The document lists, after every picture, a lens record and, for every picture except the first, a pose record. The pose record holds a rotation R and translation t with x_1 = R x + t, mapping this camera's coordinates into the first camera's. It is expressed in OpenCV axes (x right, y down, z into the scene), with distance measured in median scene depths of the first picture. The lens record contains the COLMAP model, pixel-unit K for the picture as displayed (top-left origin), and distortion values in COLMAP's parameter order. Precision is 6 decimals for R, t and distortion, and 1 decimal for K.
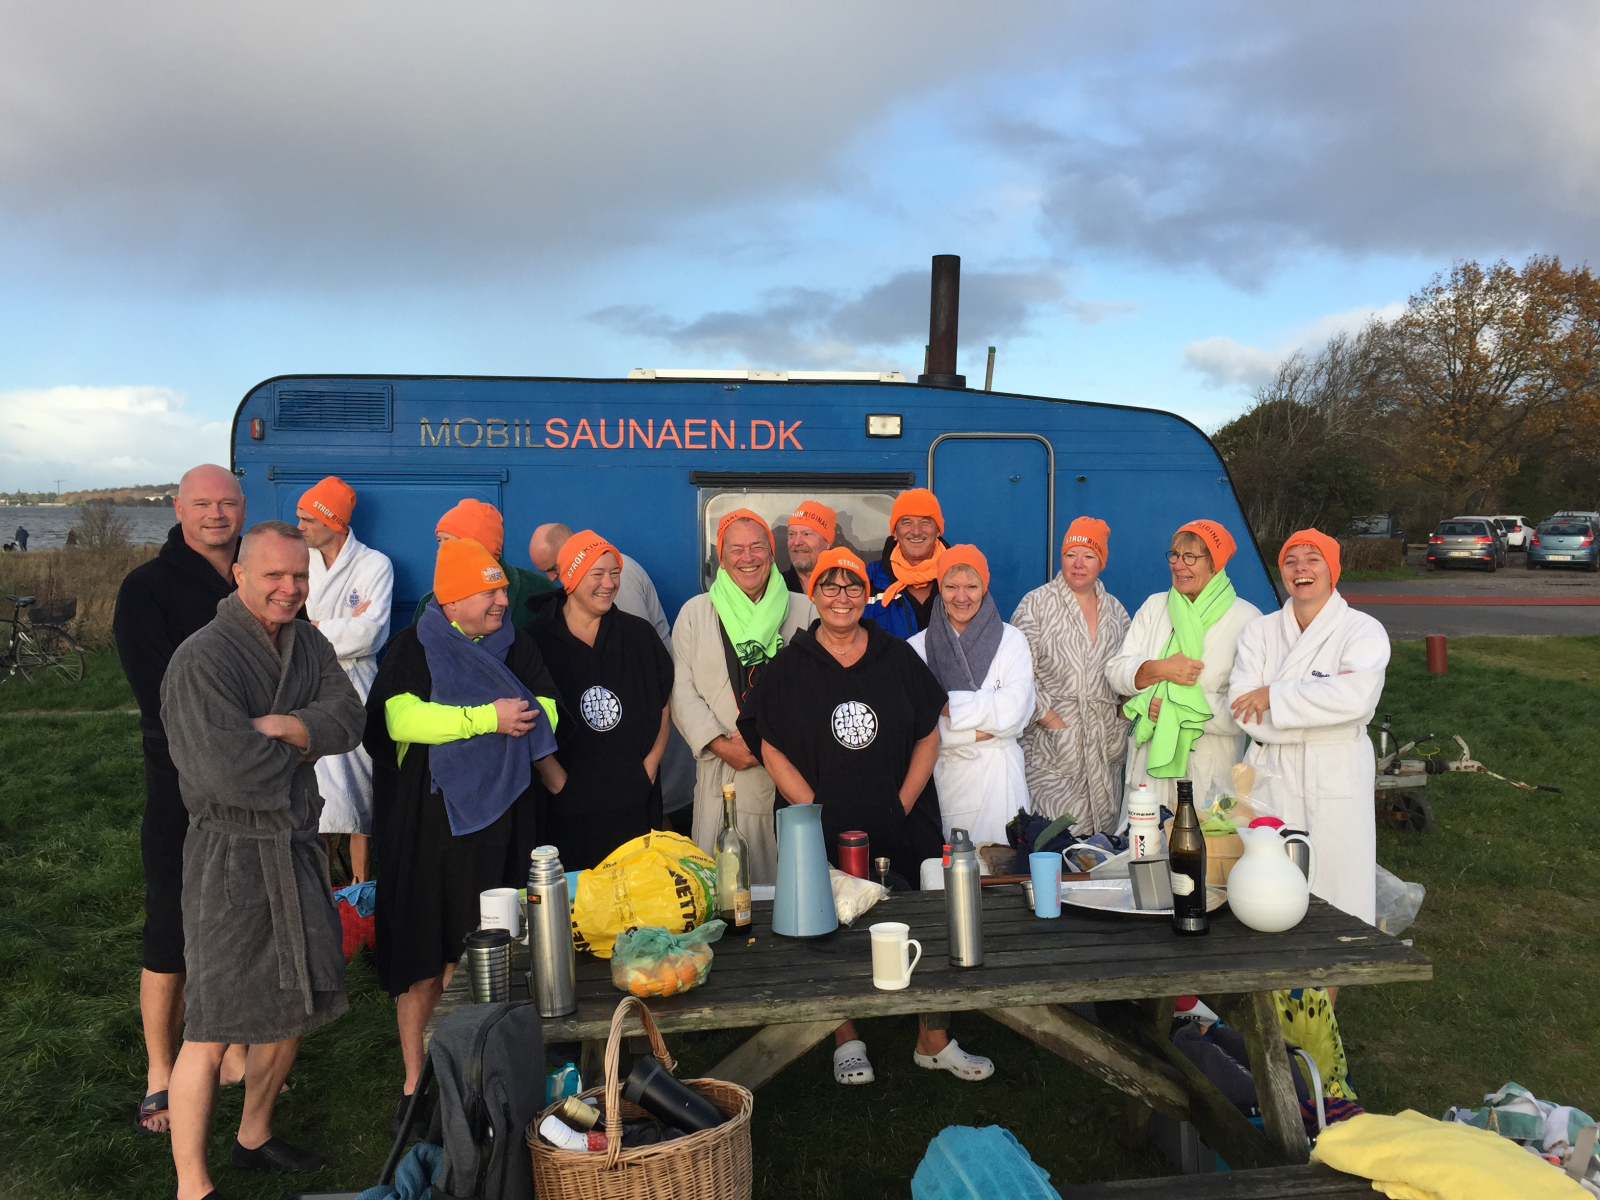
lens RADIAL K [[1400.1, 0, 800.0], [0, 1400.1, 600.0], [0, 0, 1]] dist [0.104524, -0.142646]
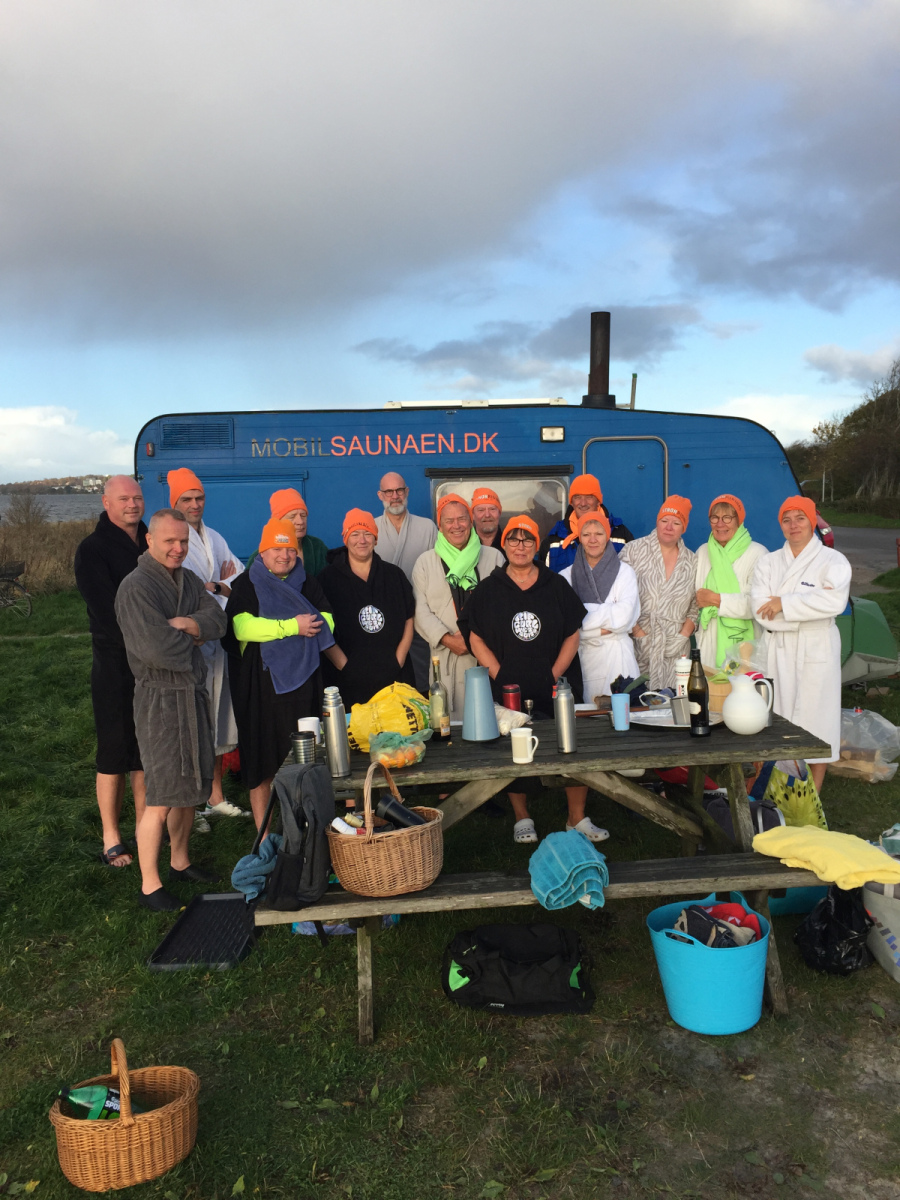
lens RADIAL K [[1066.1, 0, 450.0], [0, 1066.1, 600.0], [0, 0, 1]] dist [0.068939, -0.004183]
pose [[0.996784, -0.018216, -0.078037, 0.057336], [0.021616, 0.998843, 0.042957, 0.003692], [0.077164, -0.044506, 0.996025, -0.253363]]
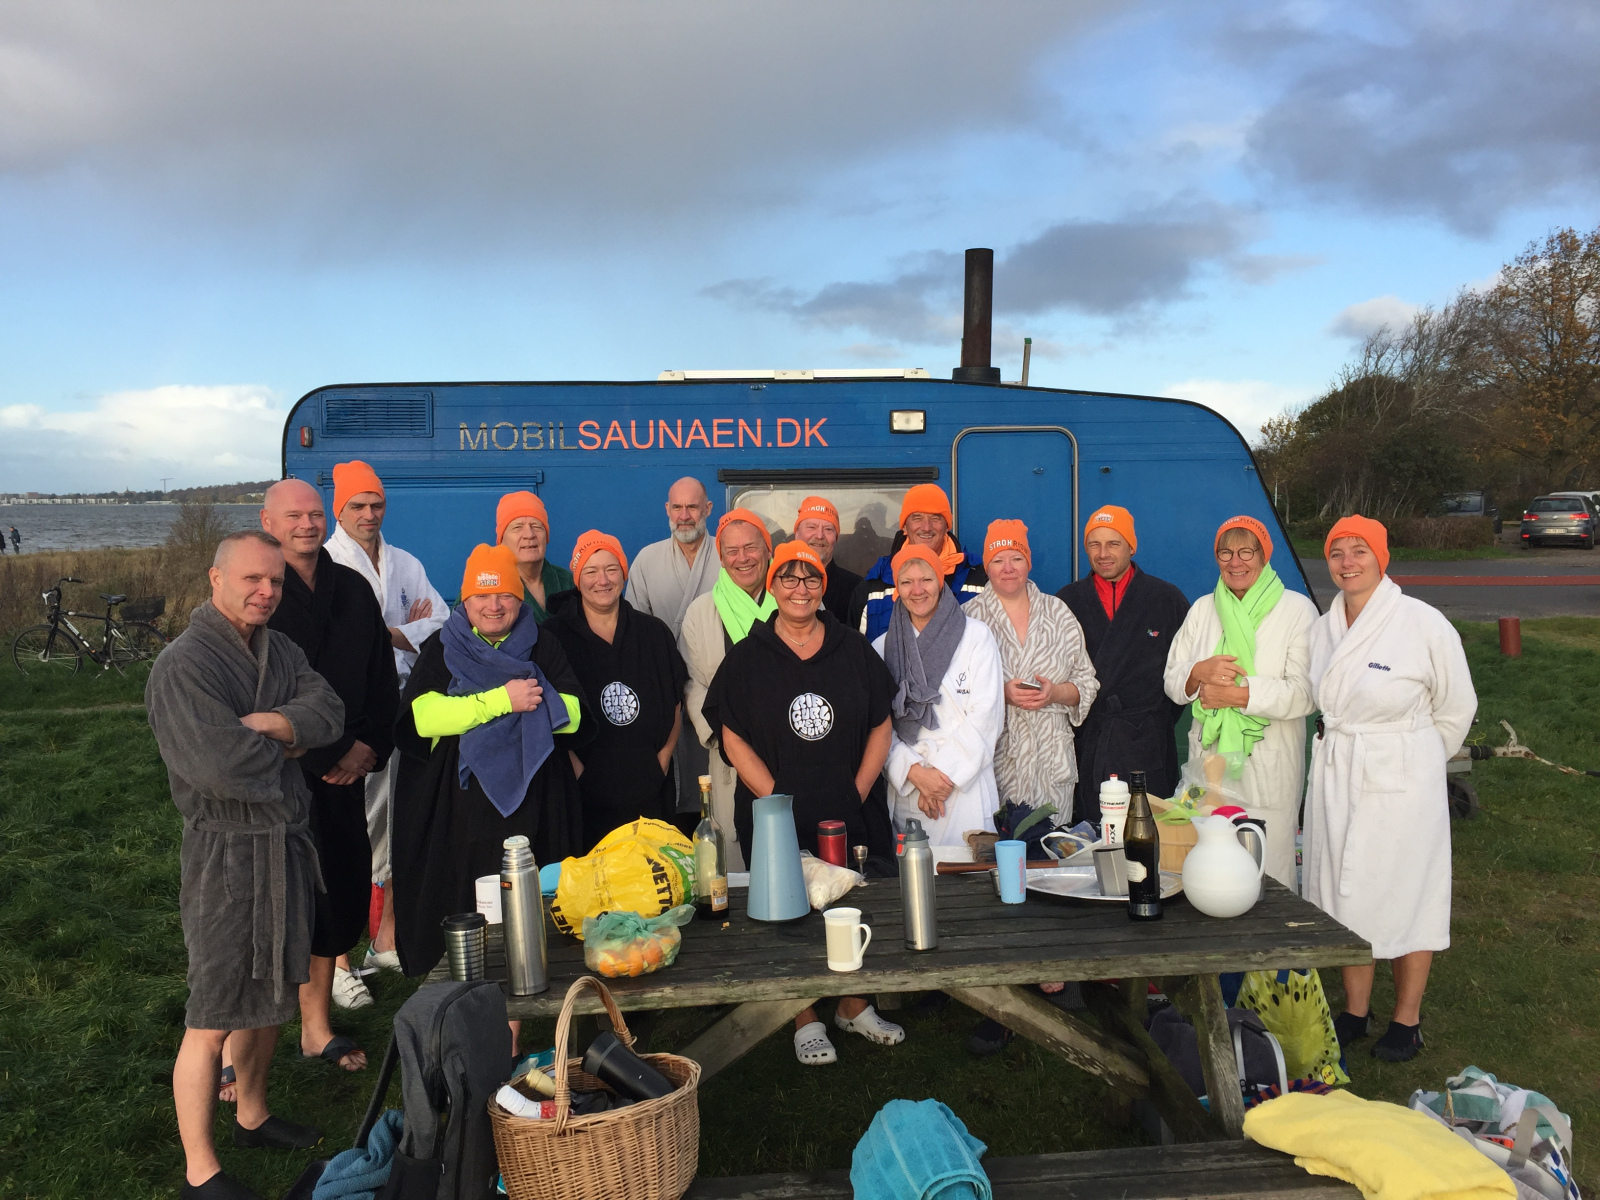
lens RADIAL K [[1400.1, 0, 800.0], [0, 1400.1, 600.0], [0, 0, 1]] dist [0.104524, -0.142646]
pose [[0.997936, -0.011647, -0.063147, 0.070339], [0.012281, 0.999878, 0.009661, -0.008254], [0.063027, -0.010417, 0.997957, -0.035393]]
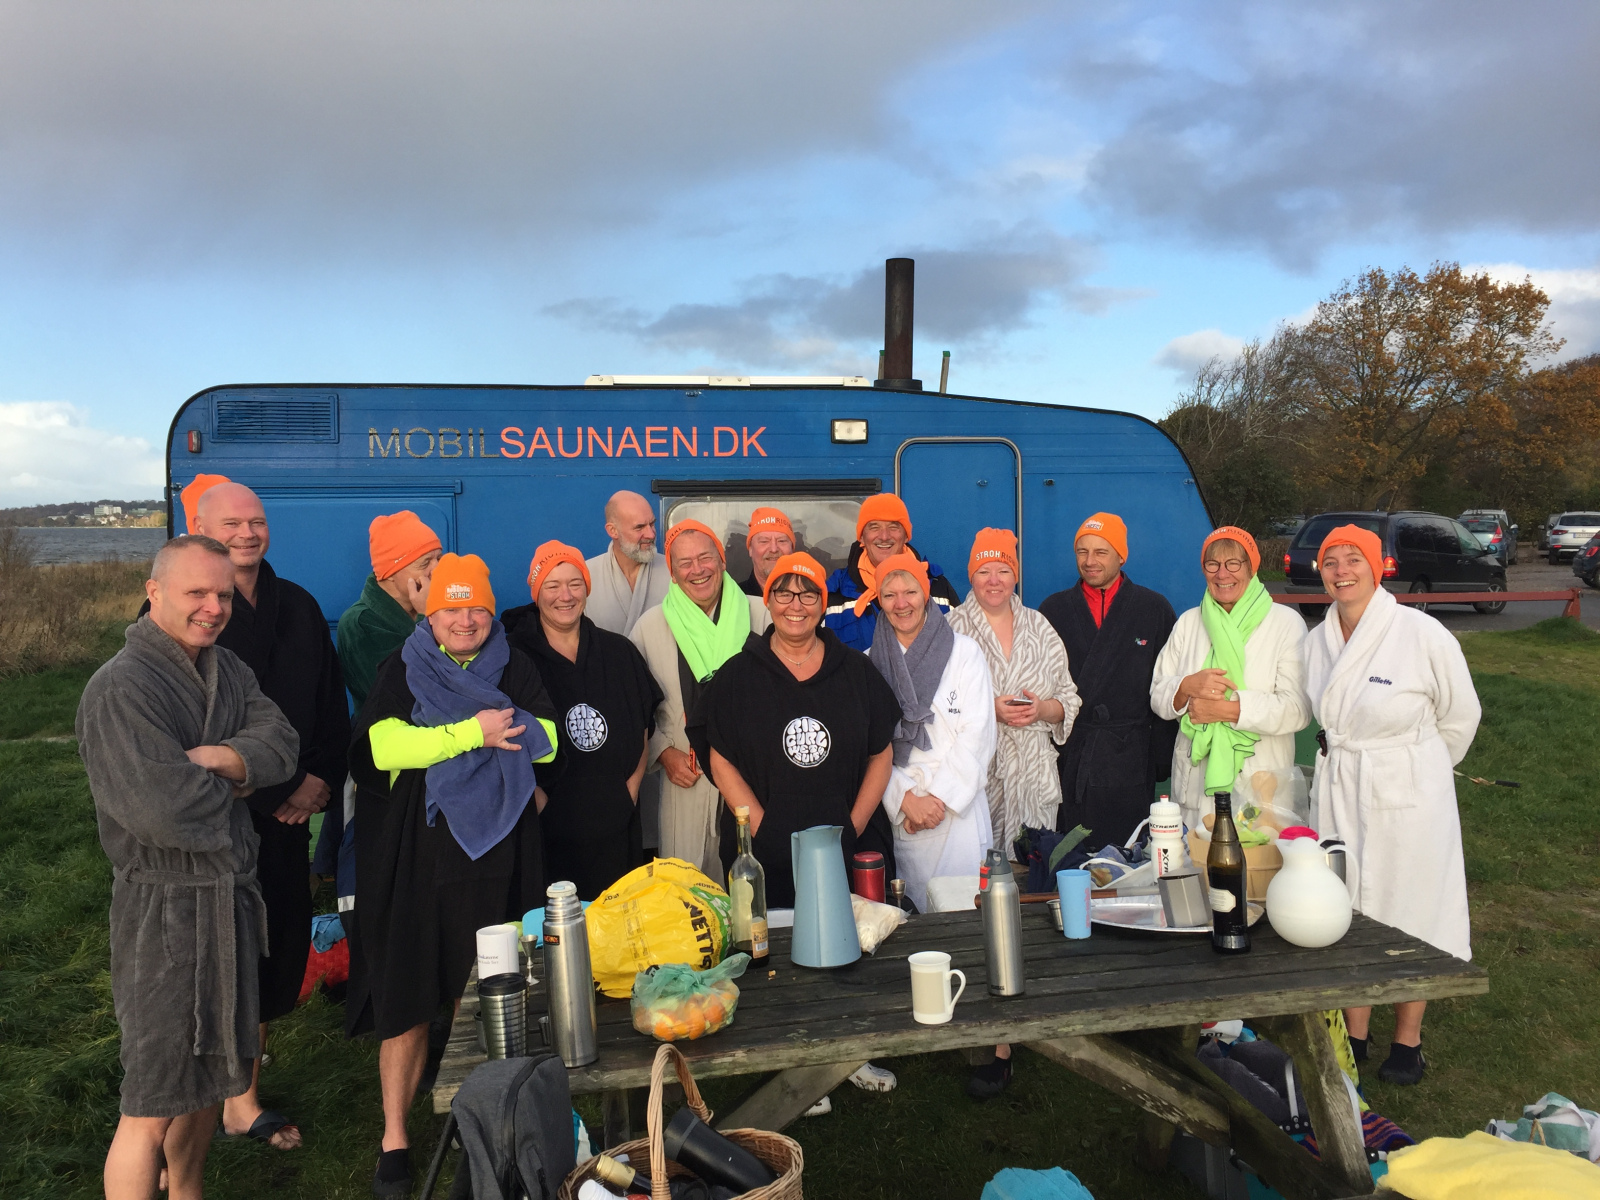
lens RADIAL K [[1393.6, 0, 800.0], [0, 1393.6, 600.0], [0, 0, 1]] dist [0.109062, -0.146887]
pose [[0.998249, -0.018648, 0.056140, -0.049576], [0.019002, 0.999803, -0.005791, -0.001704], [-0.056021, 0.006848, 0.998406, 0.046216]]
